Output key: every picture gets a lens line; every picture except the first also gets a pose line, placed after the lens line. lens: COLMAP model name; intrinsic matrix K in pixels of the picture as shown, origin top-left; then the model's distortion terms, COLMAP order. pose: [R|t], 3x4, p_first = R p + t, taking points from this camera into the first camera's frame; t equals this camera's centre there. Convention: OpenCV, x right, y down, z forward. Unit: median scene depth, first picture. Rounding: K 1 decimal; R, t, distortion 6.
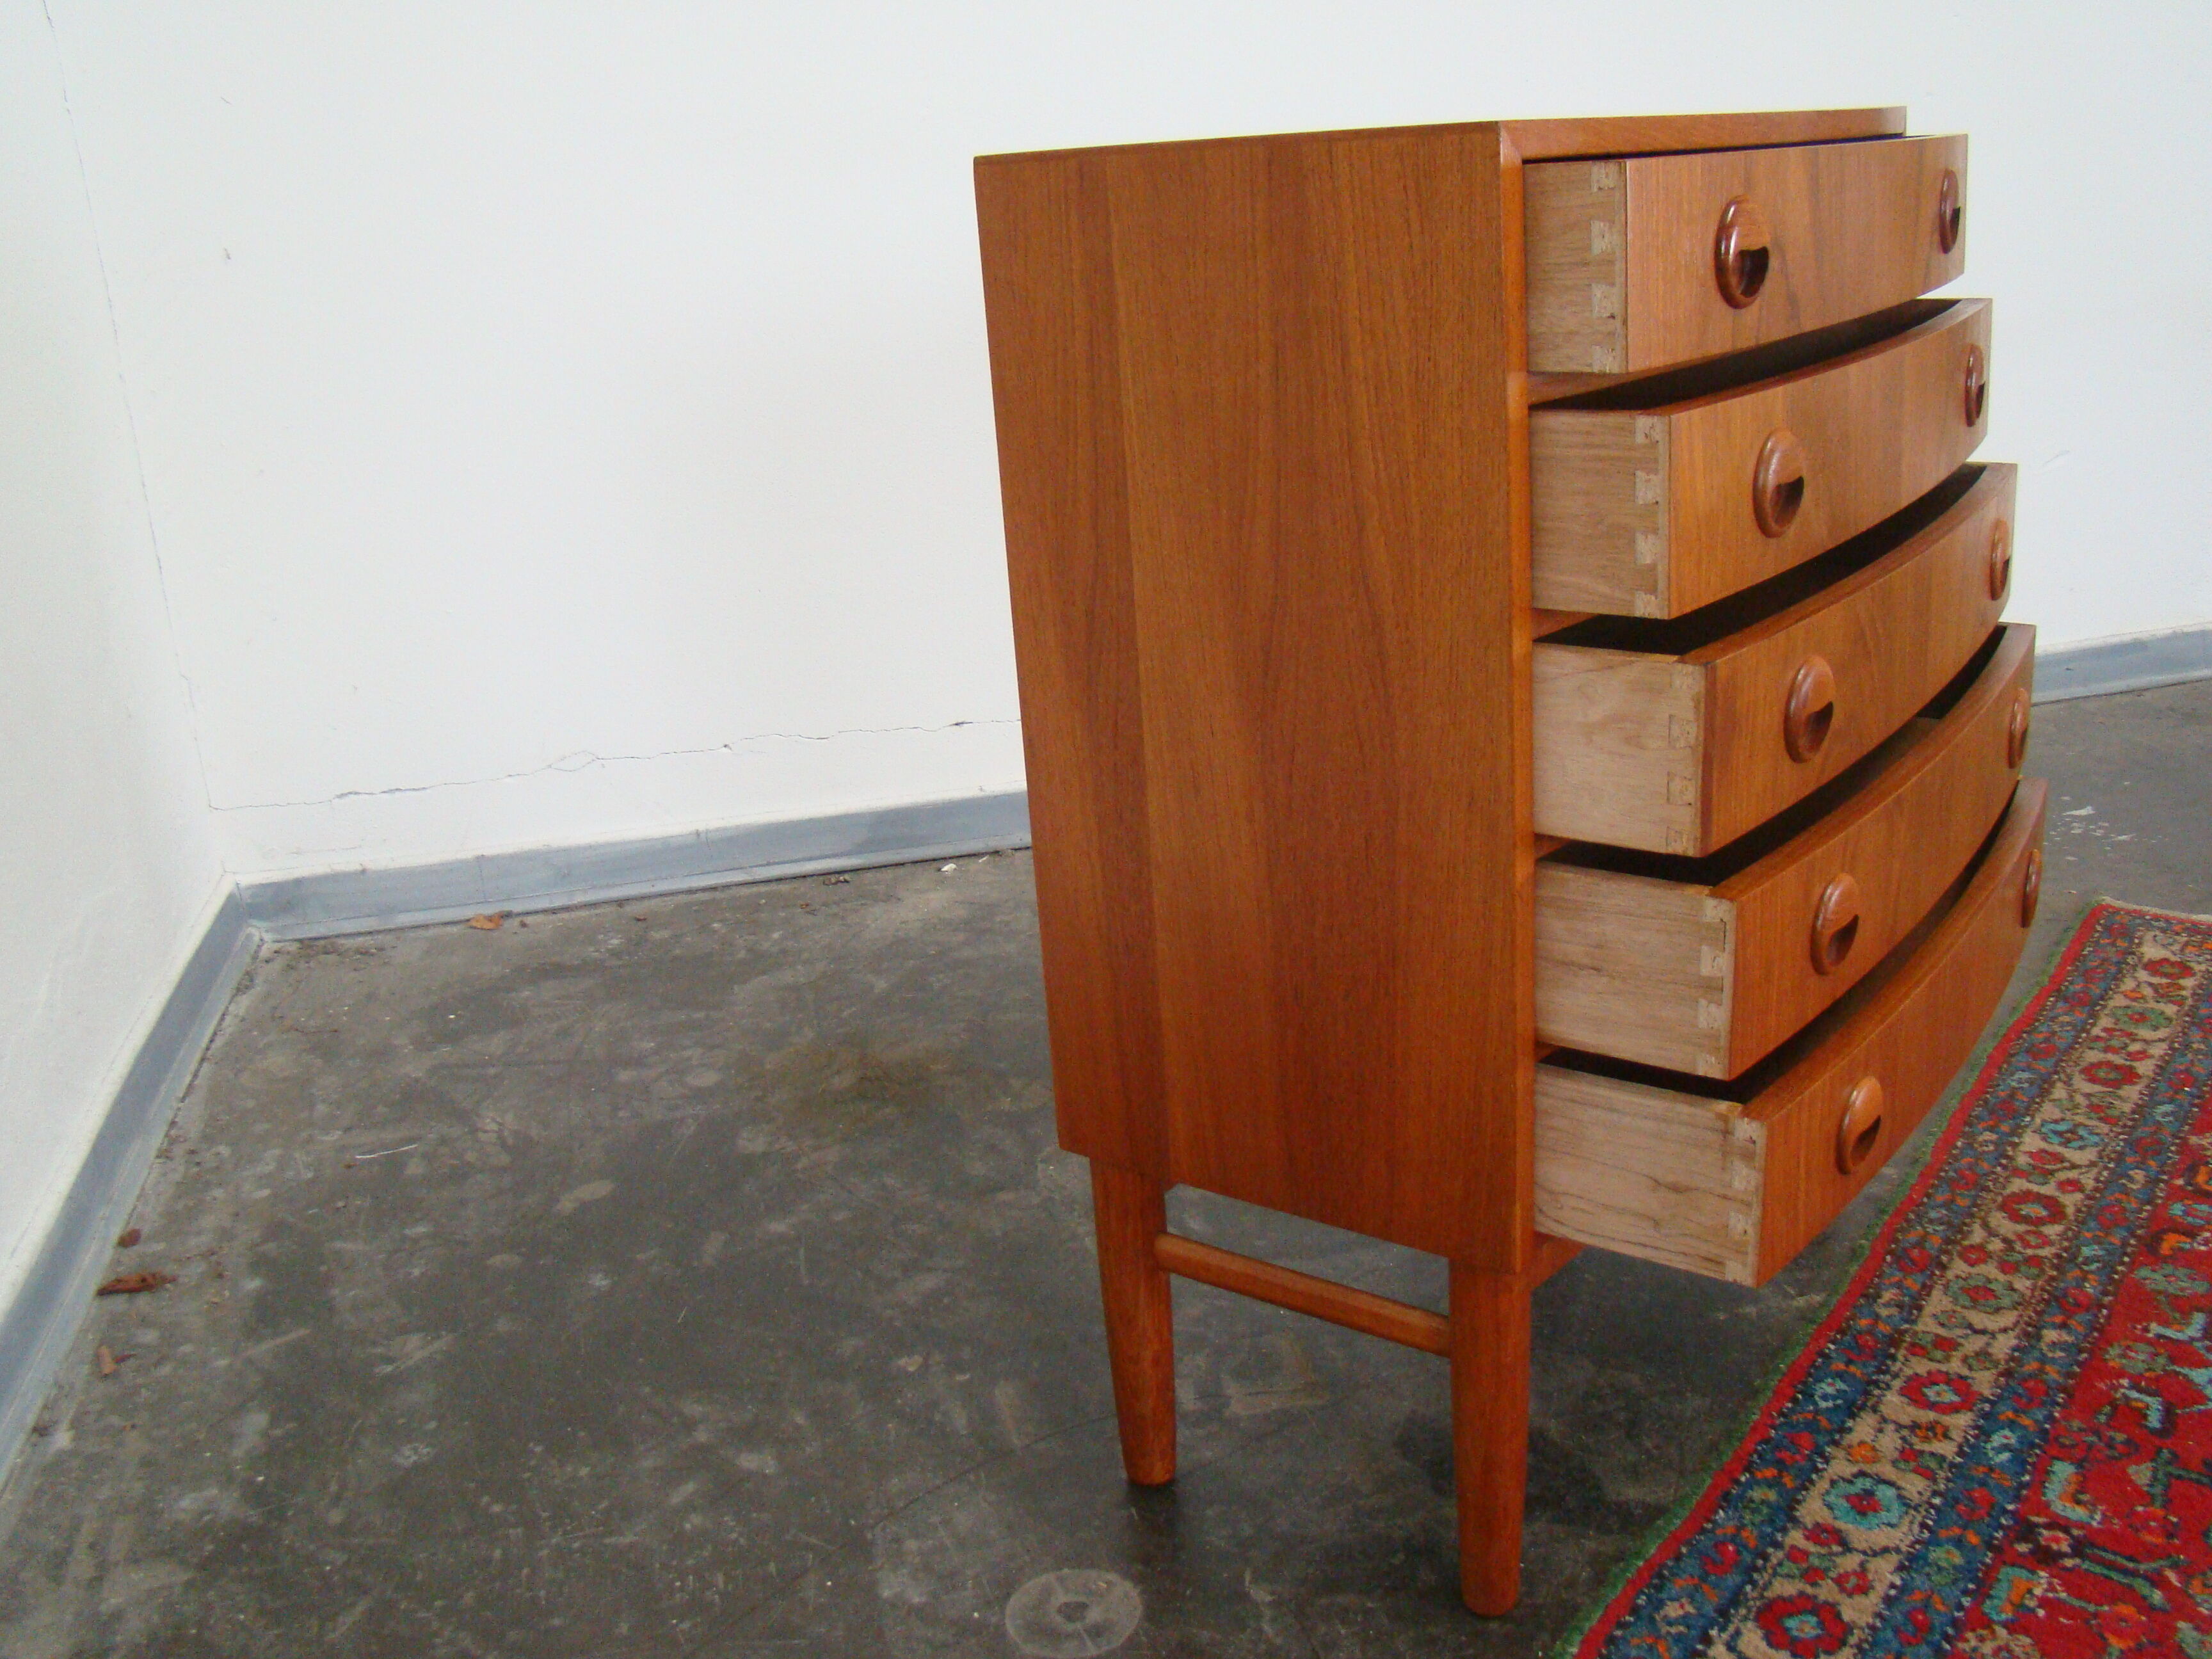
lens RADIAL K [[2026.1, 0, 1113.6], [0, 2026.1, 833.6], [0, 0, 1]] dist [-0.162223, 0.098303]
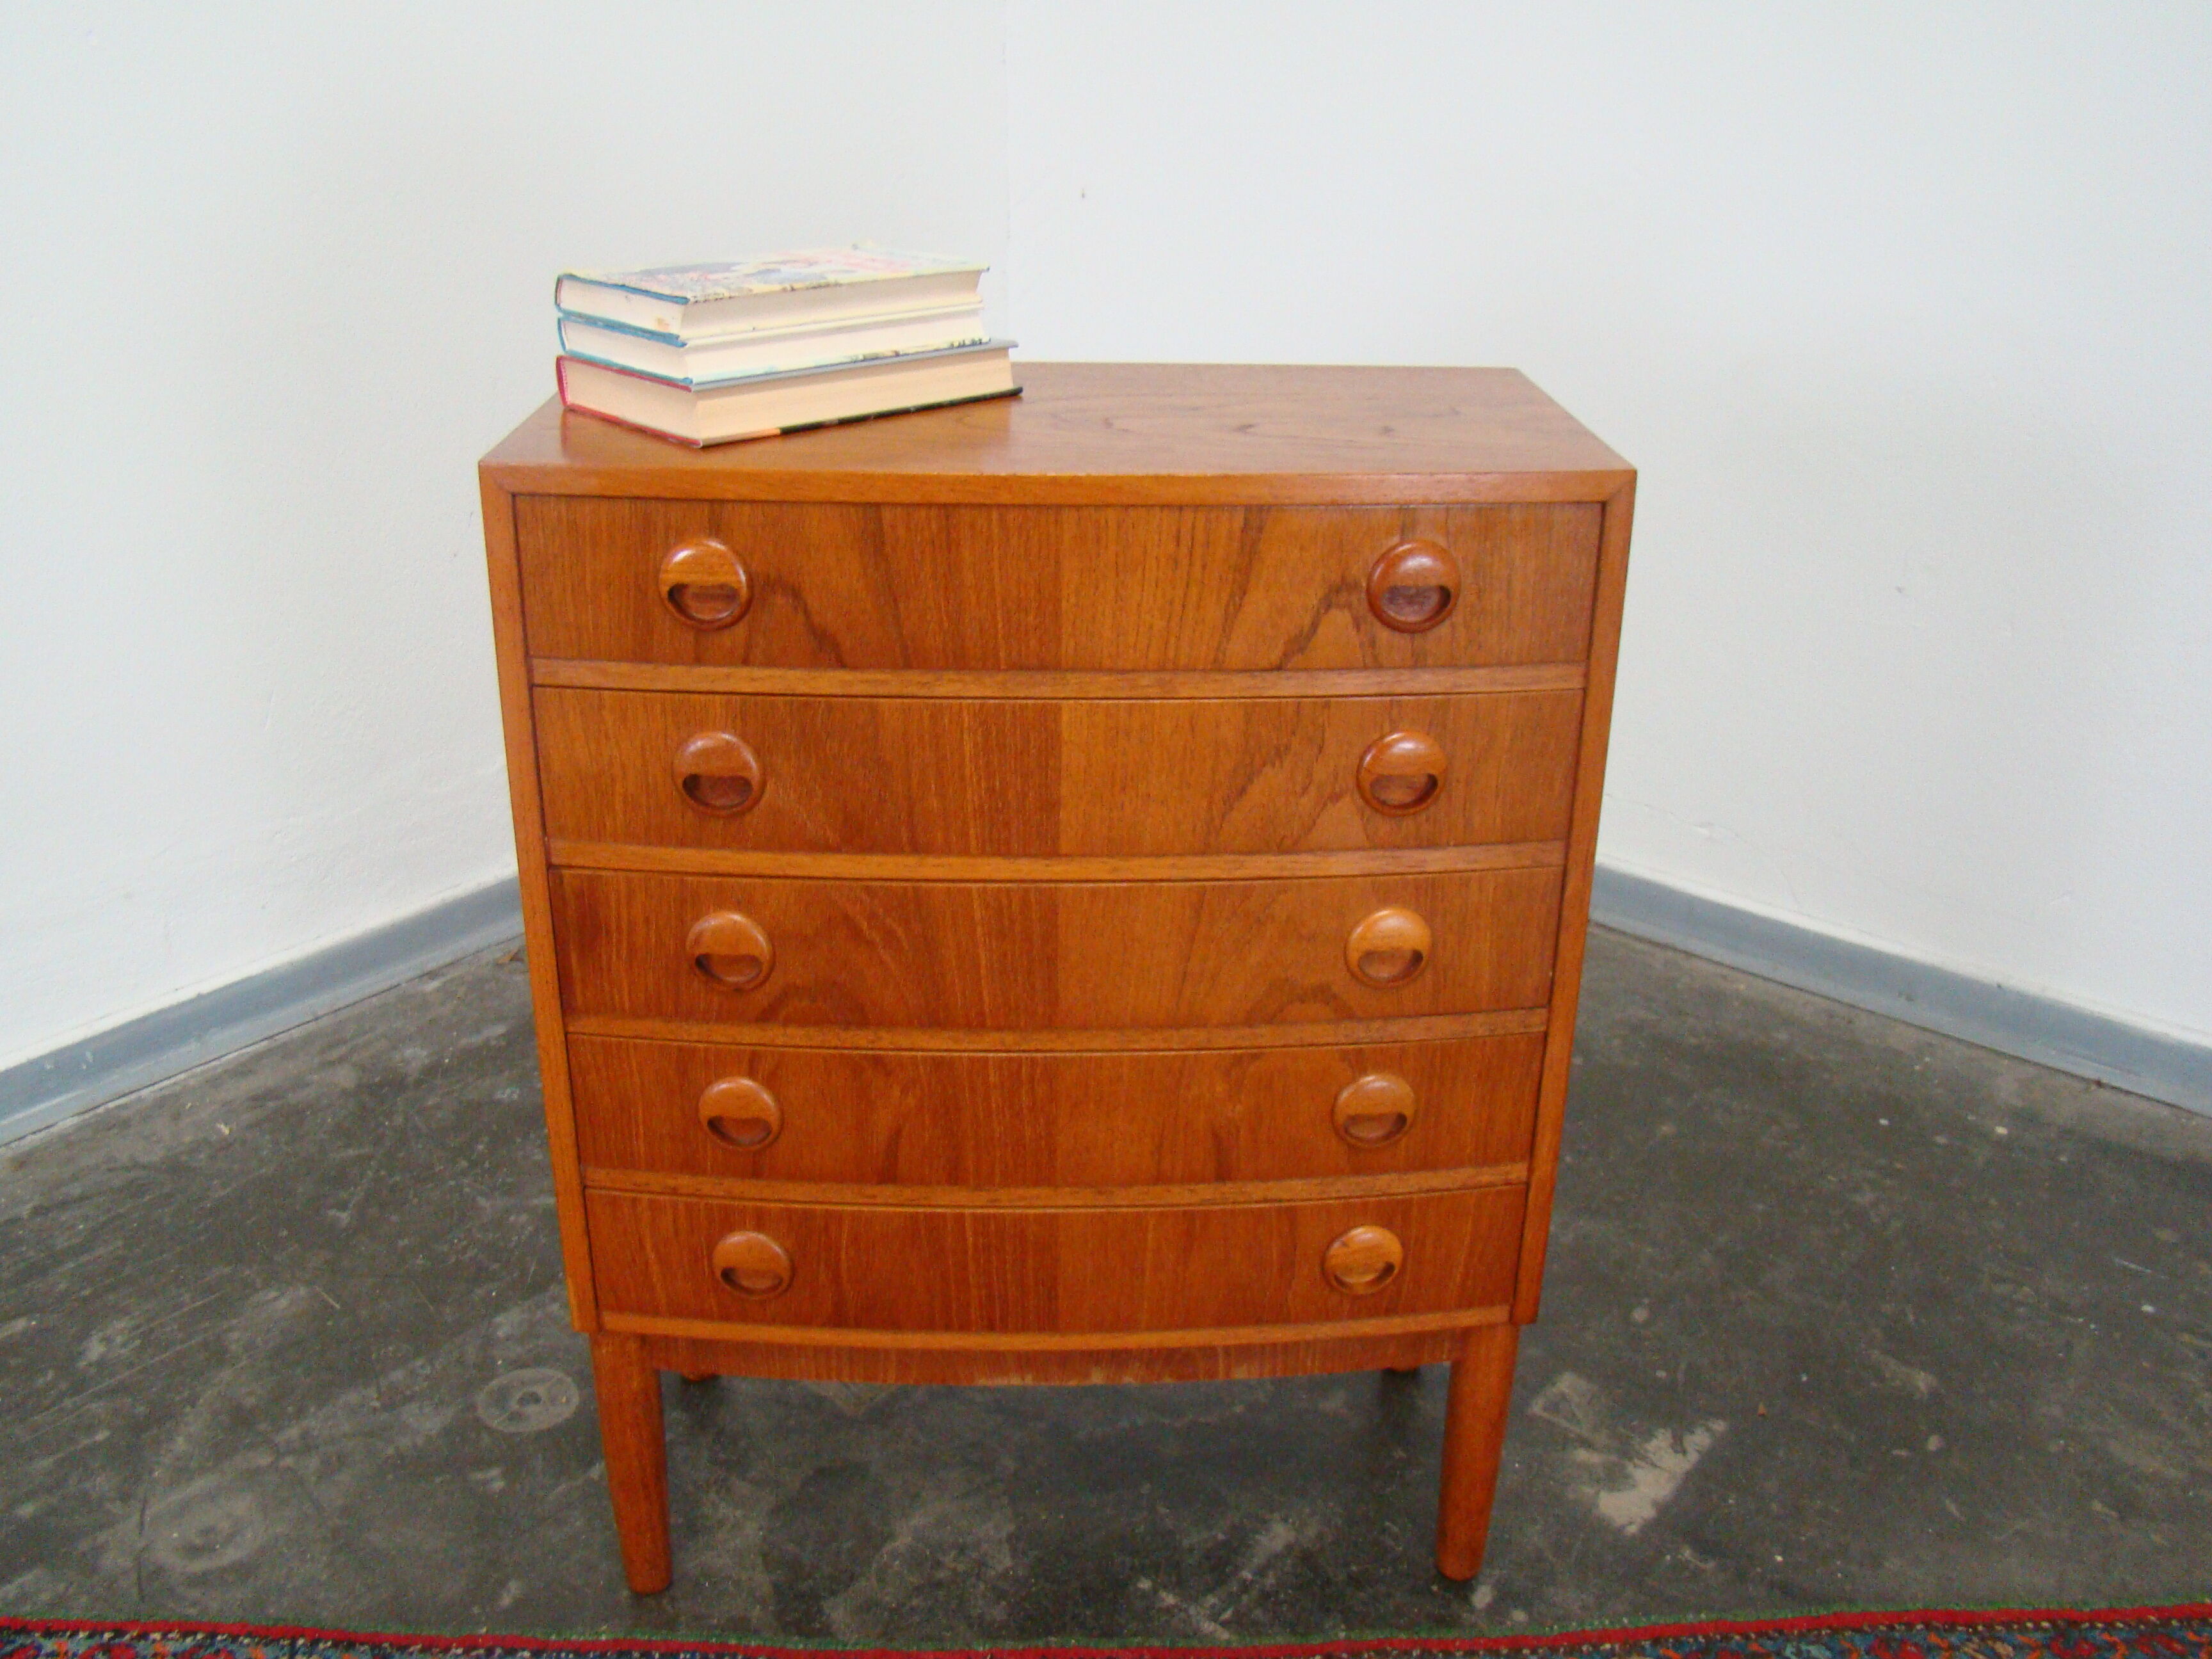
lens RADIAL K [[2026.1, 0, 1113.8], [0, 2026.1, 835.3], [0, 0, 1]] dist [-0.162223, 0.098303]
pose [[0.624018, 0.381190, -0.682126, 0.619096], [-0.307745, 0.922280, 0.233864, -0.250335], [0.718257, 0.063985, 0.692829, 0.196233]]
